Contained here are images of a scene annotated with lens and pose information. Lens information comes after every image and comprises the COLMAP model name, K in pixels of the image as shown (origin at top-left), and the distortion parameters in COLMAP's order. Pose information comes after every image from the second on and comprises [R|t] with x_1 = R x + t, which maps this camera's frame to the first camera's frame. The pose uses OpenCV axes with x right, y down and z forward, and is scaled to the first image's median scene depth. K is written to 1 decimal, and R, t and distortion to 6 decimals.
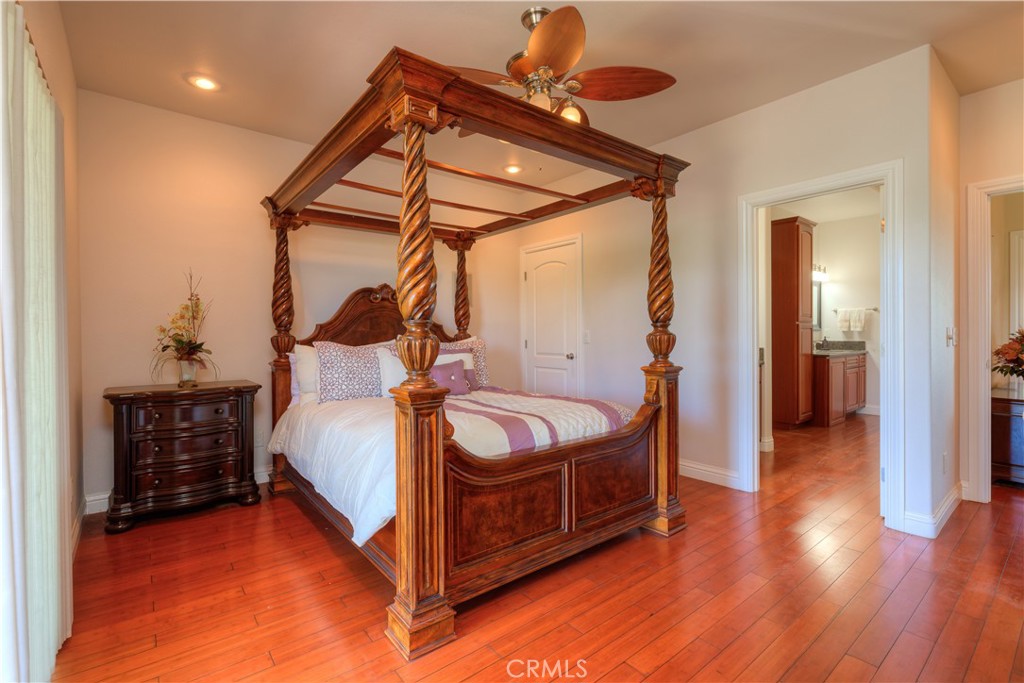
lens RADIAL K [[472.9, 0, 518.3], [0, 472.9, 339.5], [0, 0, 1]] dist [0.003468, 0.000335]
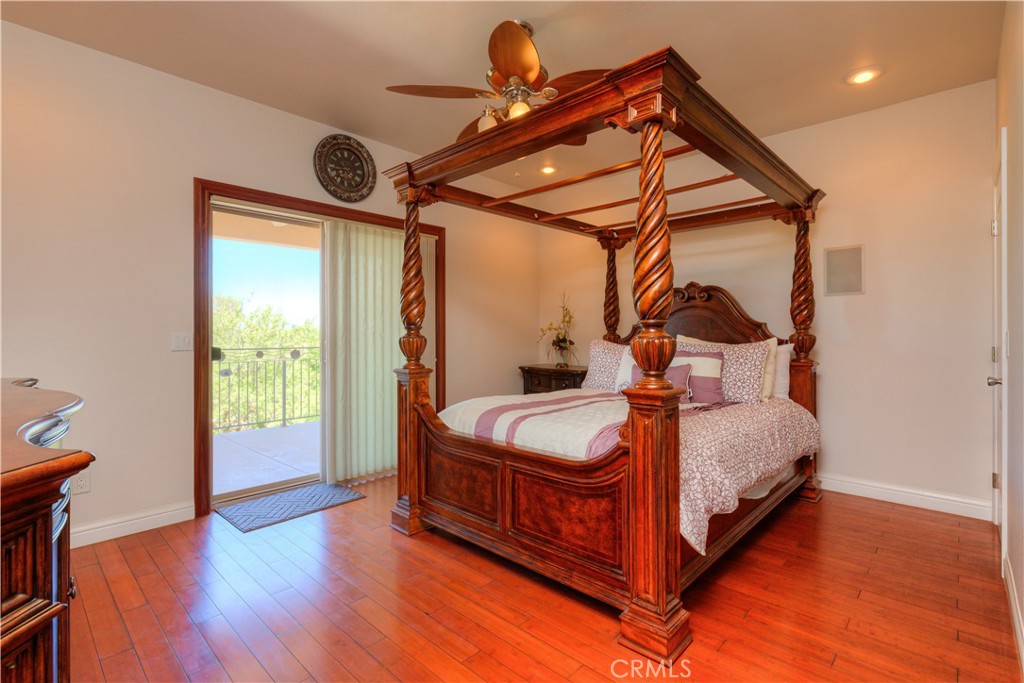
lens RADIAL K [[472.9, 0, 517.5], [0, 472.9, 335.5], [0, 0, 1]] dist [0.003468, 0.000335]
pose [[0.134497, 0.008740, -0.990875, 1.058300], [-0.008772, 0.999932, 0.007630, -0.019231], [0.990875, 0.007665, 0.134565, 0.853364]]
